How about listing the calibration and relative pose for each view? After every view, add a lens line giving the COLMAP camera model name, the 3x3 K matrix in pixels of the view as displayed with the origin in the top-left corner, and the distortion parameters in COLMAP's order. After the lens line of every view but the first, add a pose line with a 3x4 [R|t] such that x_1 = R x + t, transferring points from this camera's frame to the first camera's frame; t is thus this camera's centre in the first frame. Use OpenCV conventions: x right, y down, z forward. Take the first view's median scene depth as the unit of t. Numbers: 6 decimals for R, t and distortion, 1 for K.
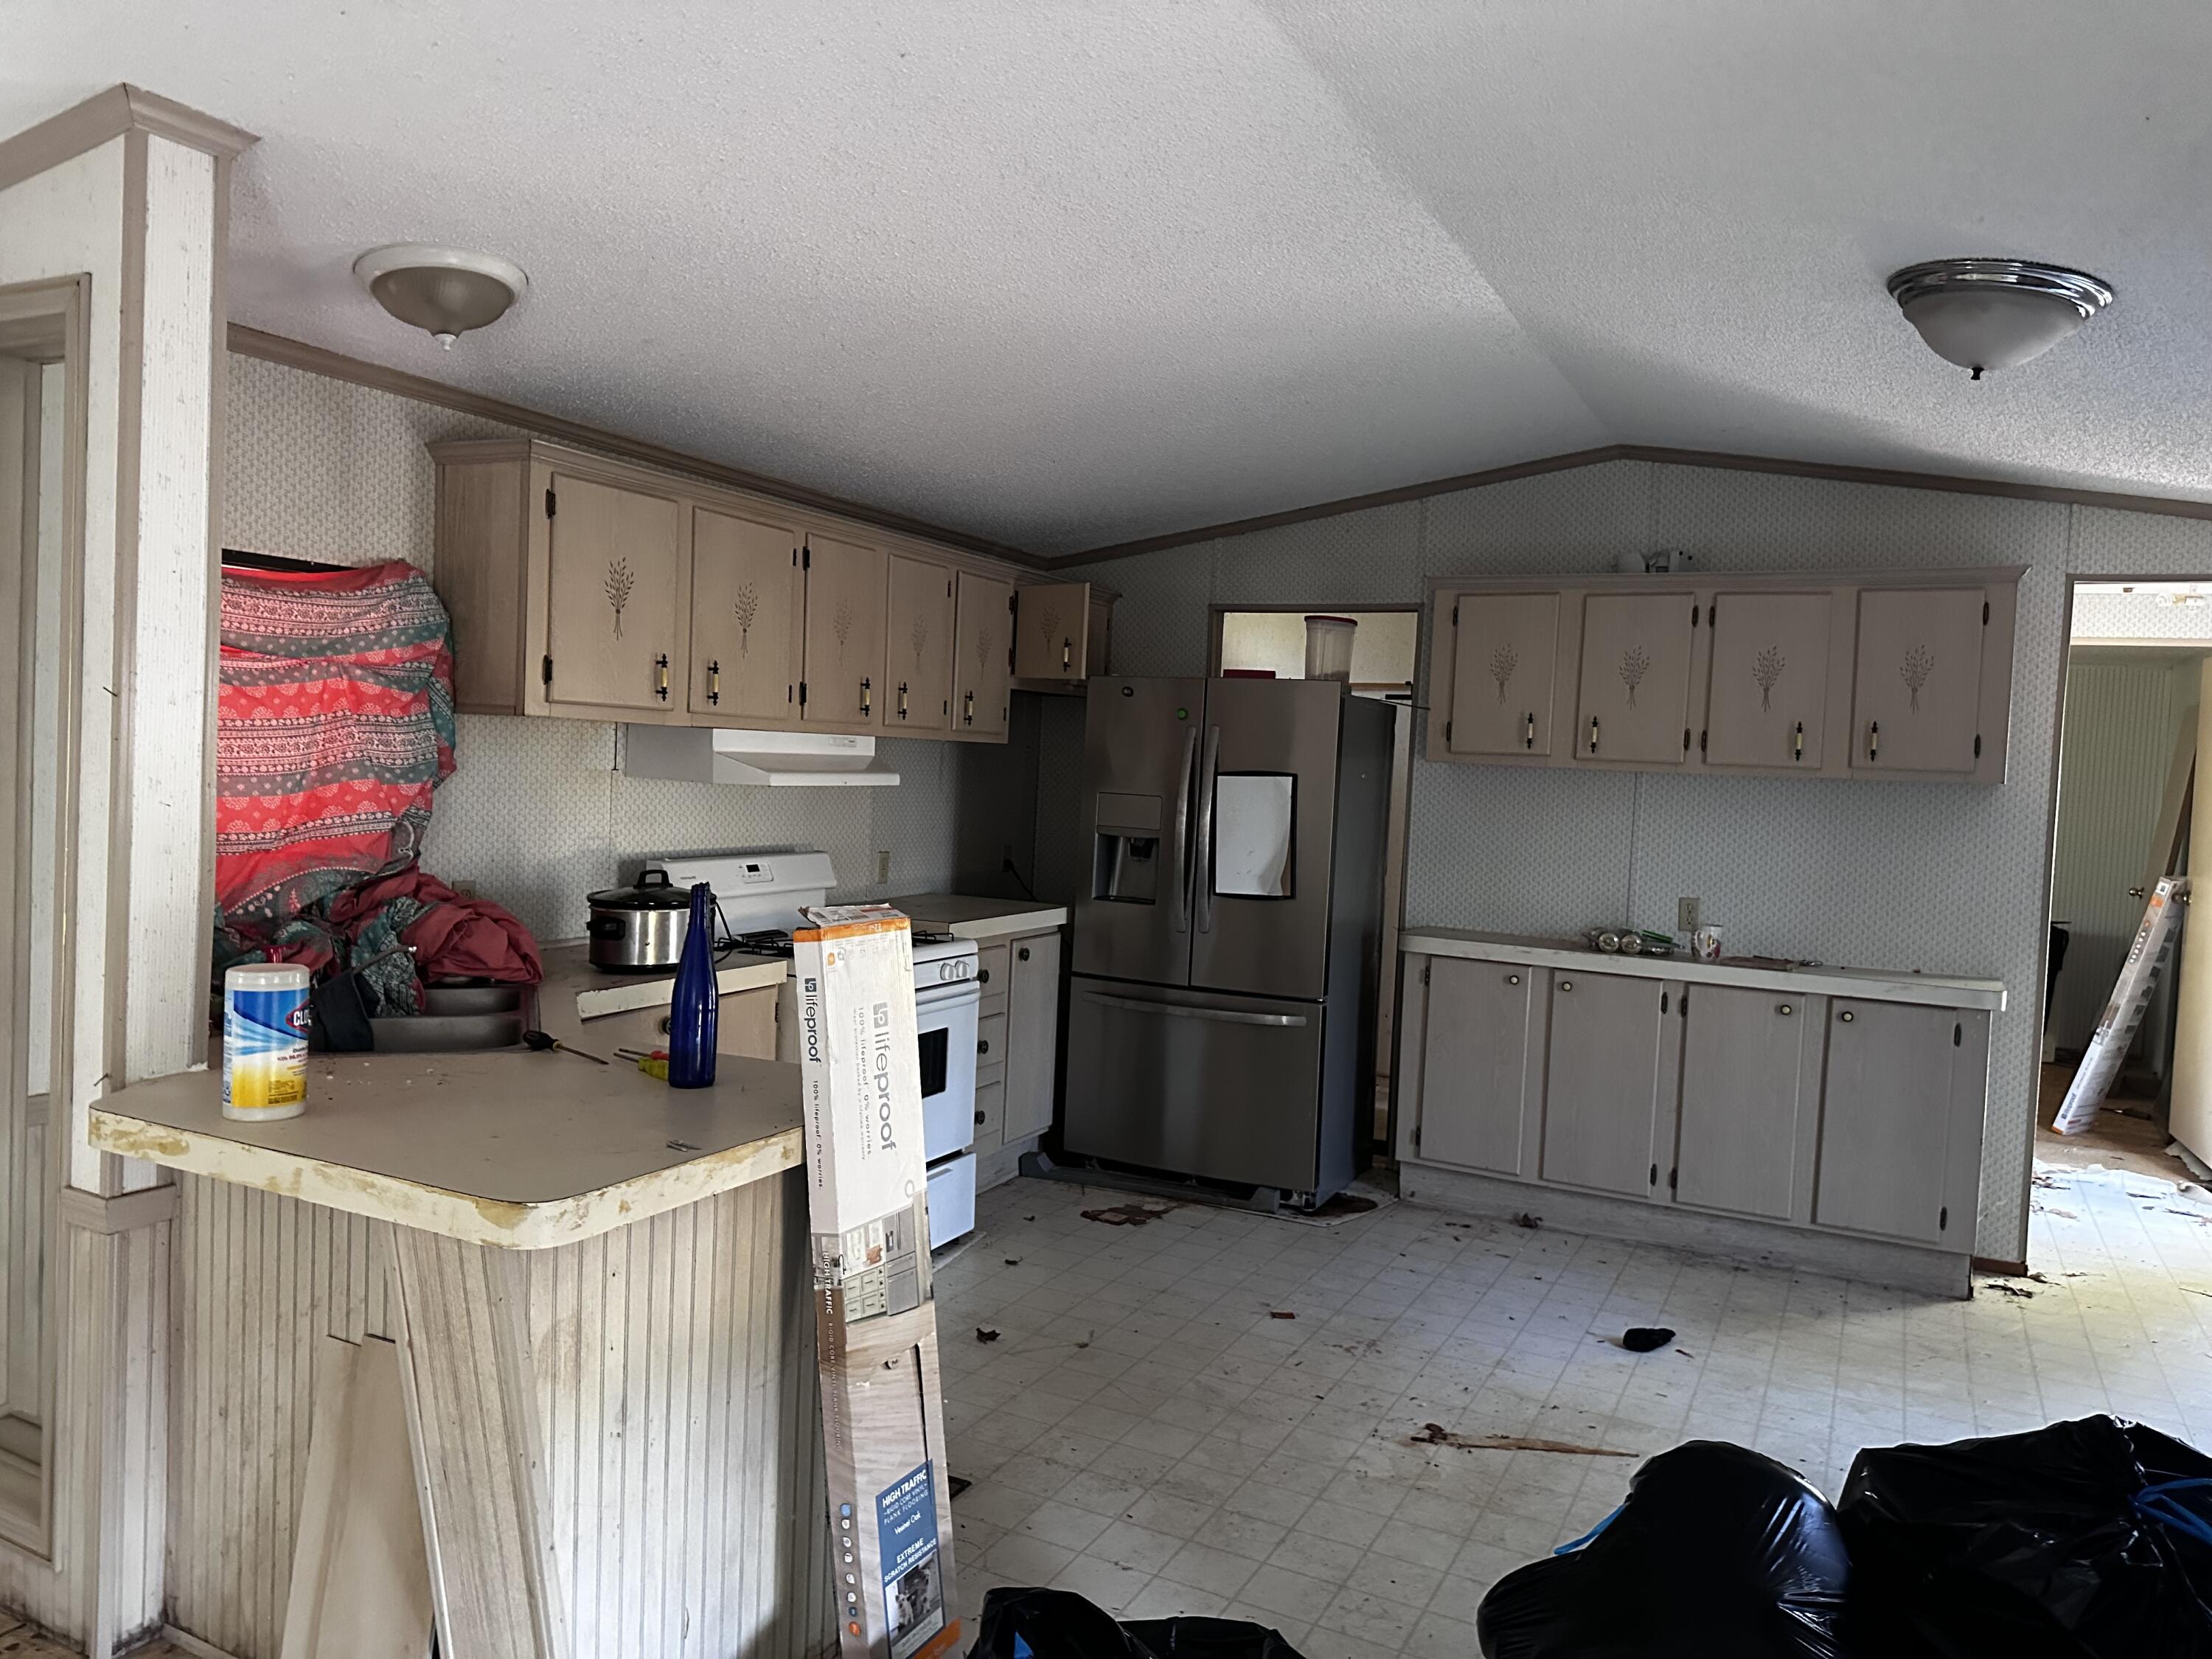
lens RADIAL K [[1575.9, 0, 1097.5], [0, 1575.9, 884.6], [0, 0, 1]] dist [0.126425, -0.160881]
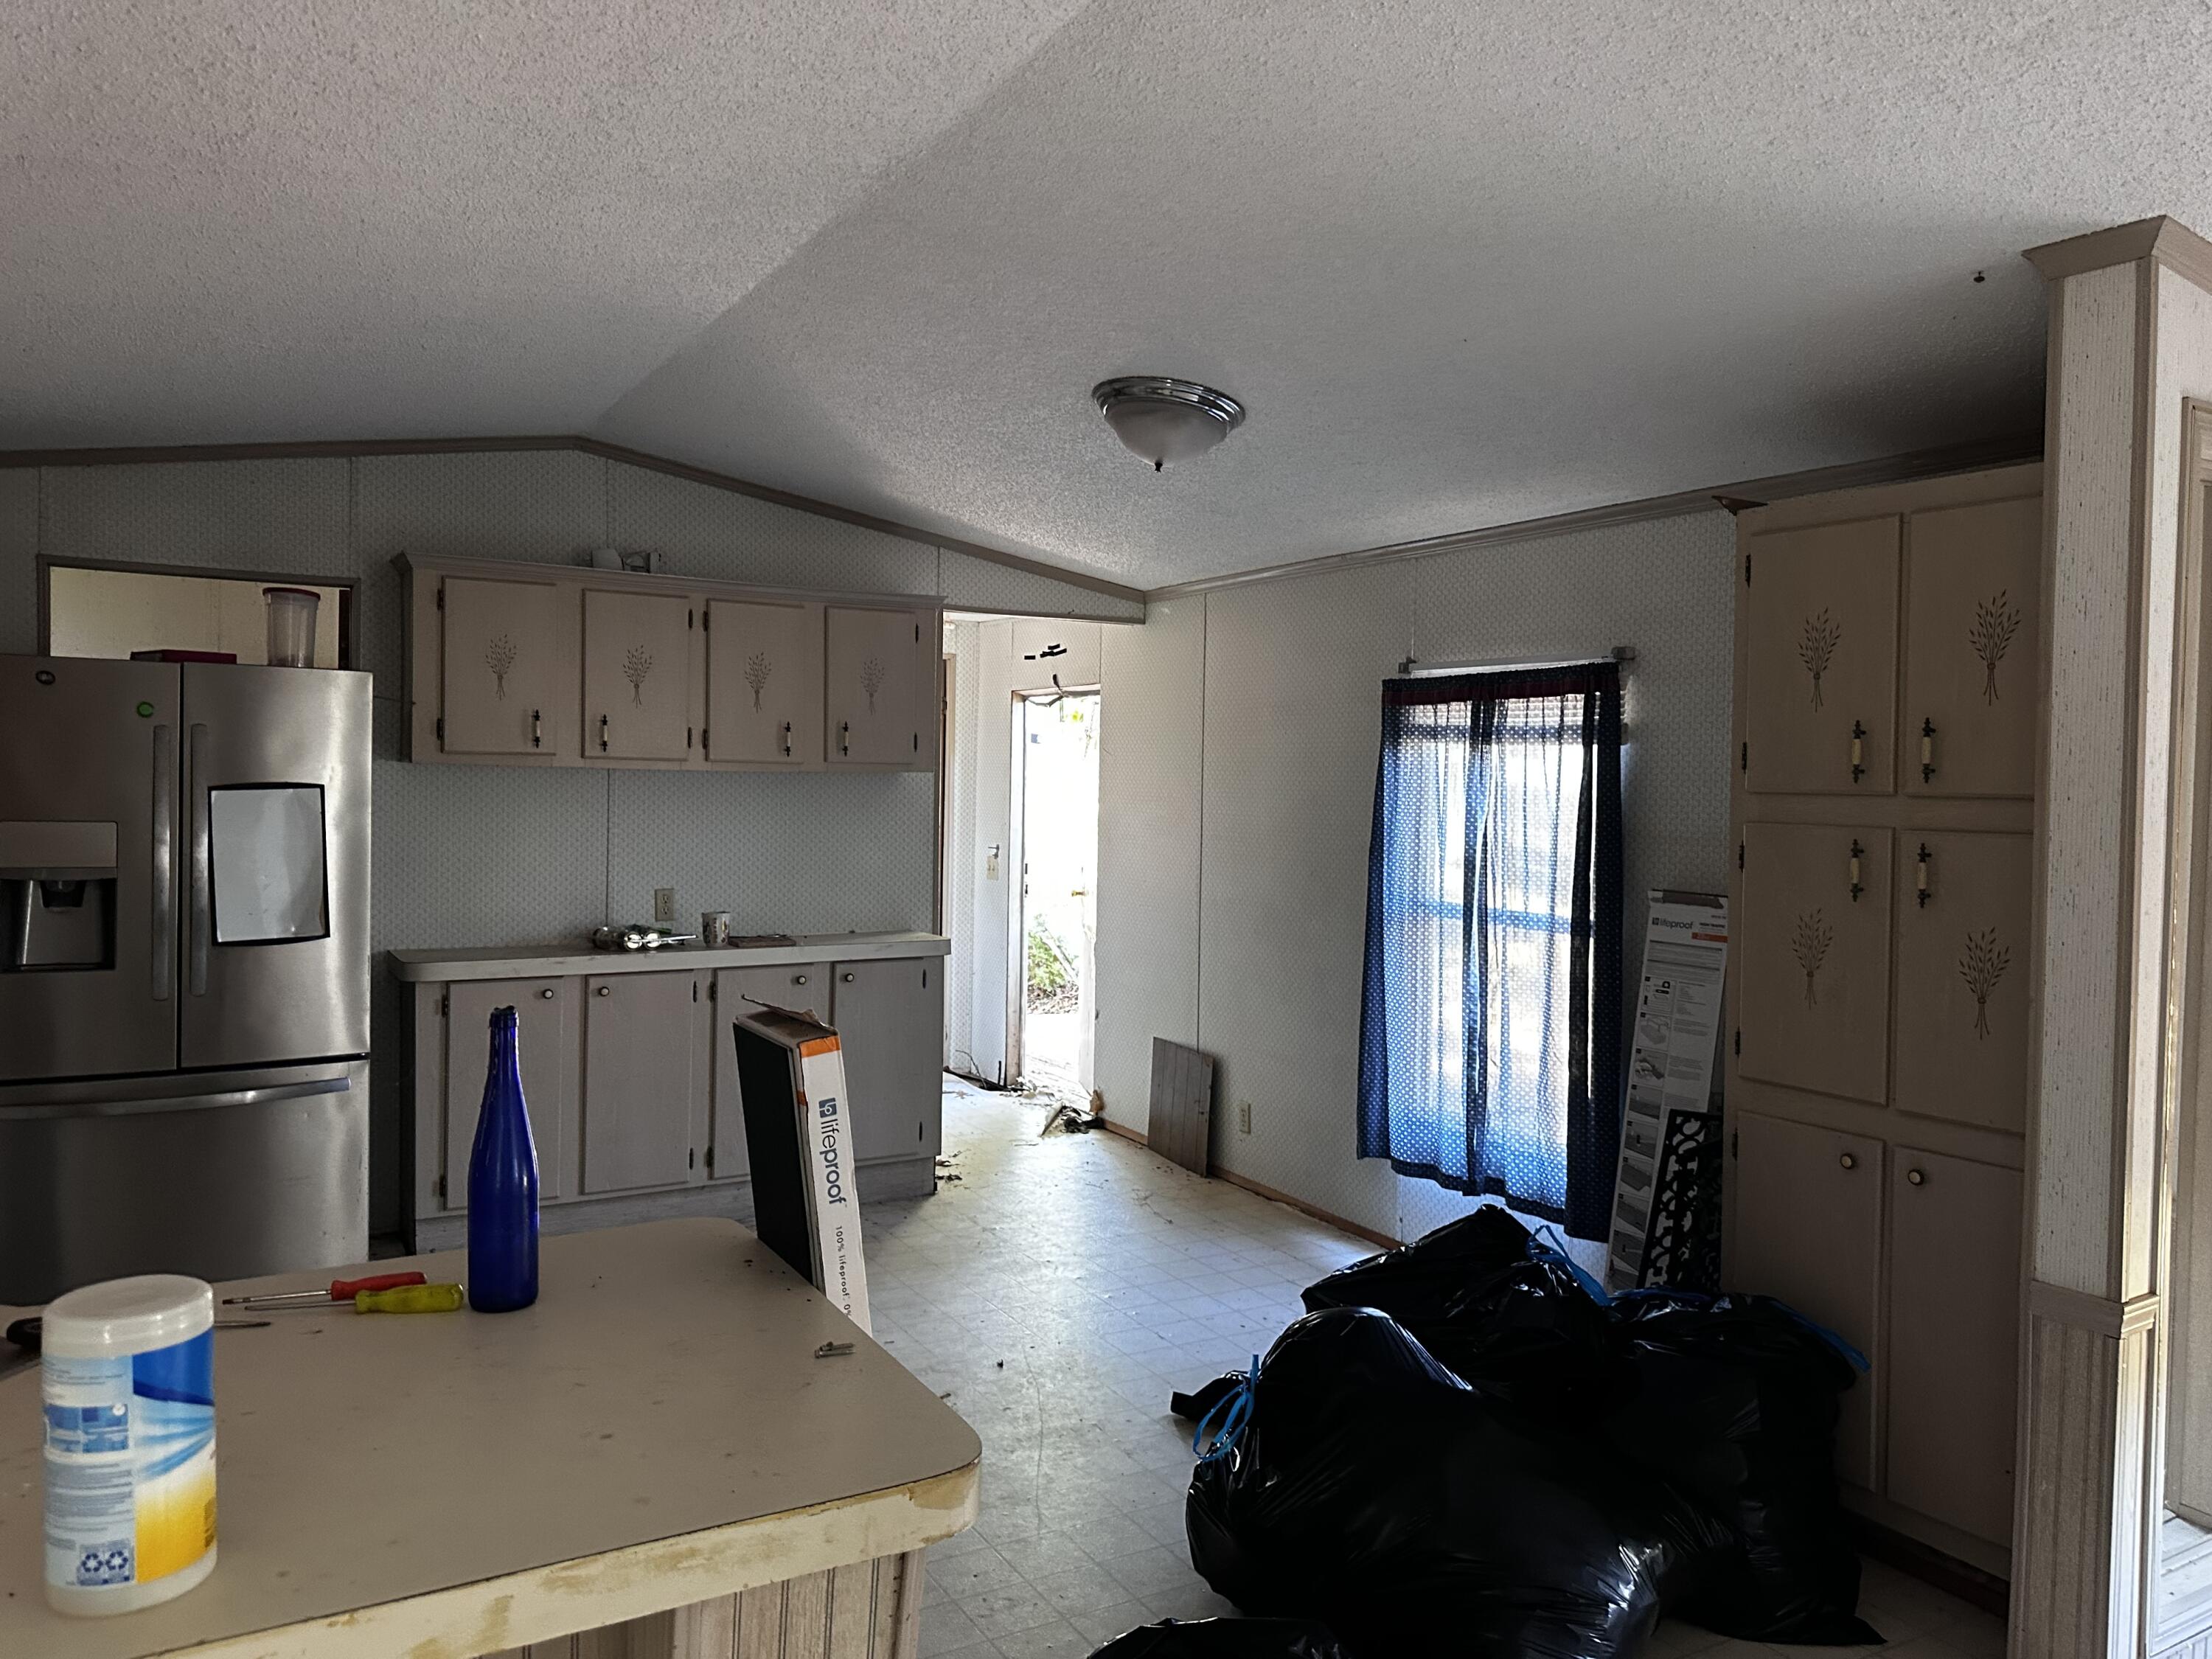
lens RADIAL K [[1575.9, 0, 1097.5], [0, 1575.9, 884.6], [0, 0, 1]] dist [0.126425, -0.160881]
pose [[0.545762, -0.096385, 0.832378, -0.355353], [0.078134, 0.994888, 0.063973, -0.041022], [-0.834289, 0.030123, 0.550503, 0.213409]]
